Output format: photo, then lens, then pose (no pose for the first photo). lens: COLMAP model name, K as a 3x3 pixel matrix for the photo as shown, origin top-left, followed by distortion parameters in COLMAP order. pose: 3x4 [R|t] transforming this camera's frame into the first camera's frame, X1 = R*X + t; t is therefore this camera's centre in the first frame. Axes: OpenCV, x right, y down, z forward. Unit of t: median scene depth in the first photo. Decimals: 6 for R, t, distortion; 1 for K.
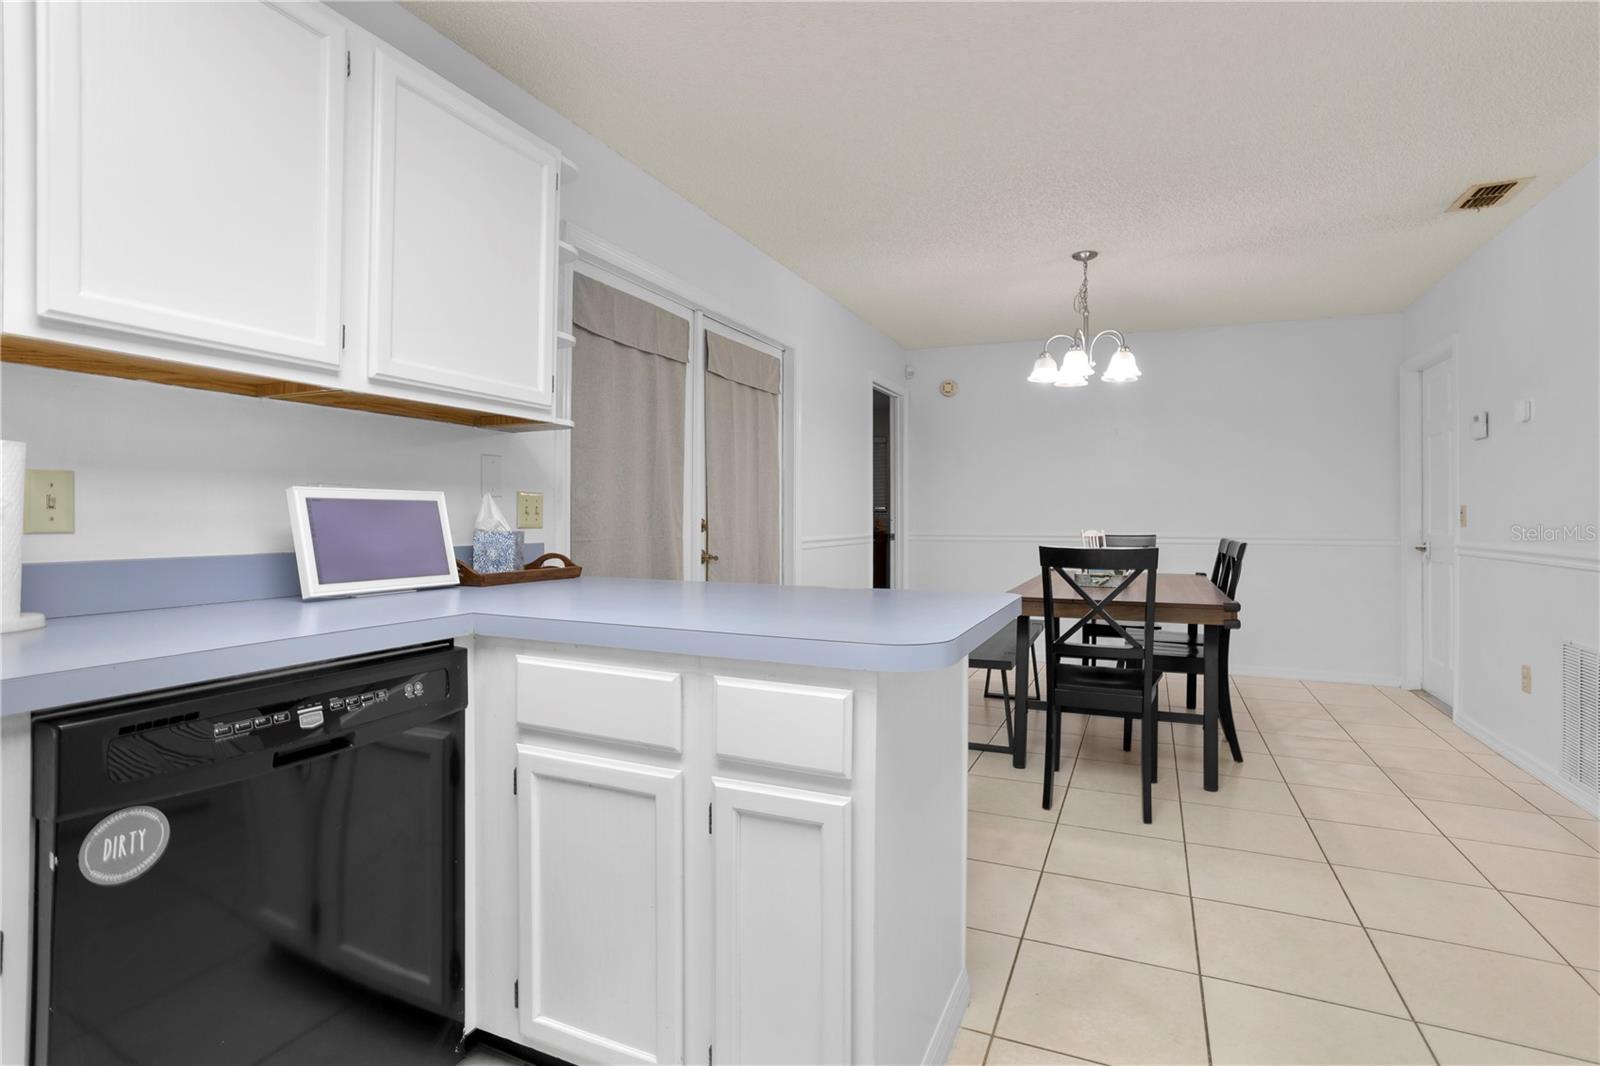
lens RADIAL K [[776.6, 0, 806.1], [0, 776.6, 524.0], [0, 0, 1]] dist [-0.030507, 0.009356]
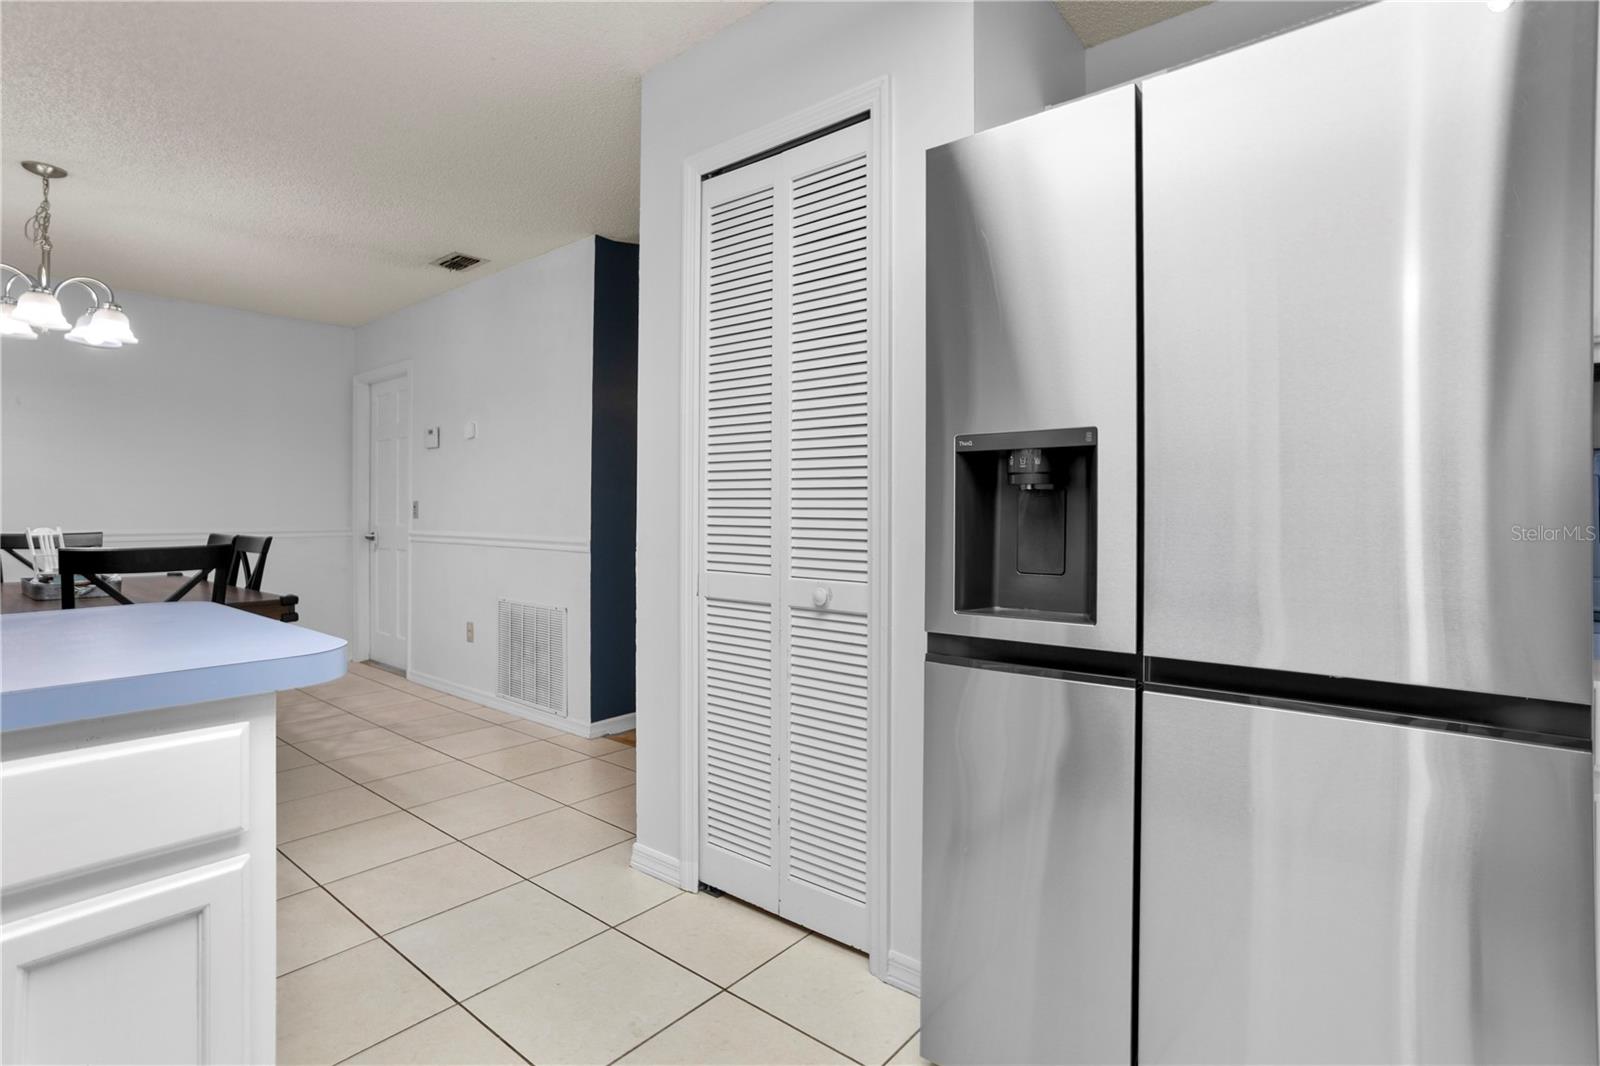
lens RADIAL K [[776.6, 0, 810.7], [0, 776.6, 522.5], [0, 0, 1]] dist [-0.030507, 0.009356]
pose [[0.251898, -0.014673, 0.967643, -0.191585], [0.009155, 0.999876, 0.012779, 0.000099], [-0.967710, 0.005639, 0.252001, 0.076040]]
